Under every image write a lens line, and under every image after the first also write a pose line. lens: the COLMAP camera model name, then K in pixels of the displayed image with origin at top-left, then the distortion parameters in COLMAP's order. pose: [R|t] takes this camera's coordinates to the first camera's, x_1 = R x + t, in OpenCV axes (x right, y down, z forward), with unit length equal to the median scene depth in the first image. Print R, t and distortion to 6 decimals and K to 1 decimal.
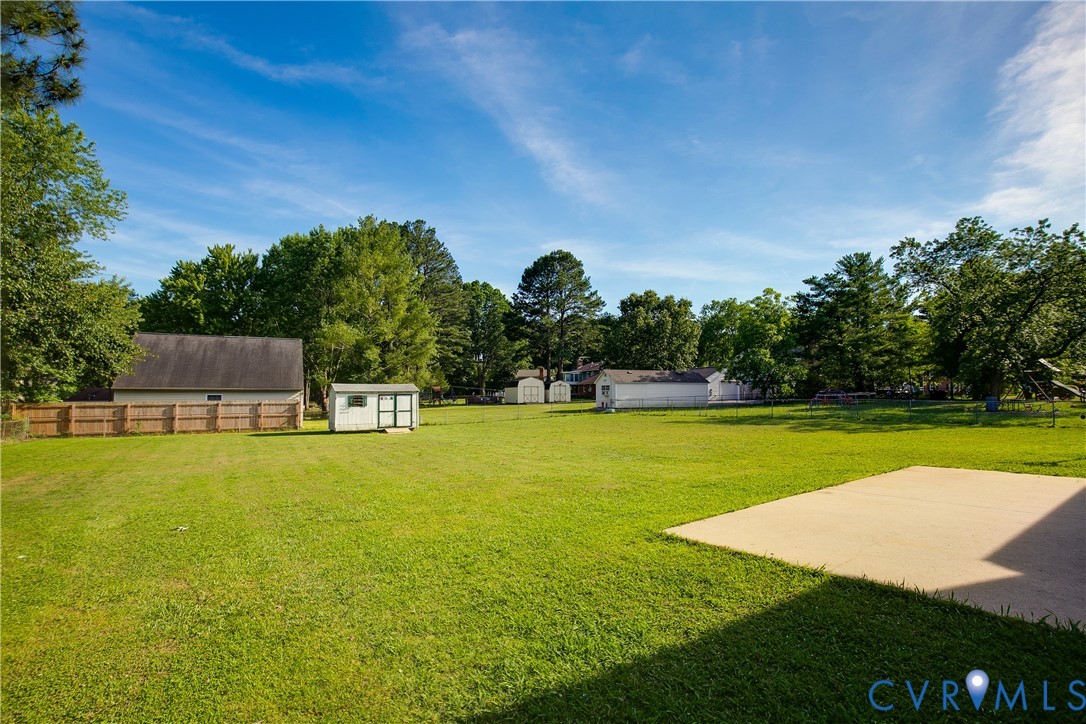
lens RADIAL K [[487.4, 0, 543.0], [0, 487.4, 362.0], [0, 0, 1]] dist [0.020933, -0.006332]
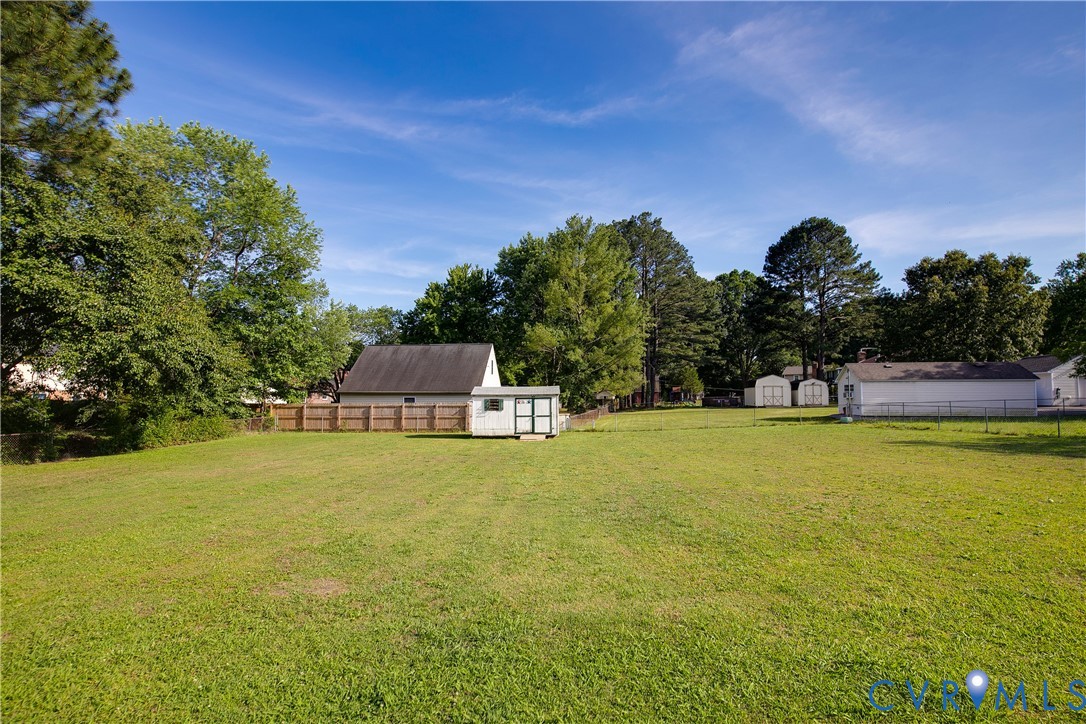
lens RADIAL K [[499.2, 0, 543.0], [0, 499.2, 362.0], [0, 0, 1]] dist [0.001394, -0.006737]
pose [[0.864365, -0.033730, -0.501732, 0.092761], [0.033938, 0.999386, -0.008719, 0.003900], [0.501718, -0.009491, 0.864979, 0.097703]]
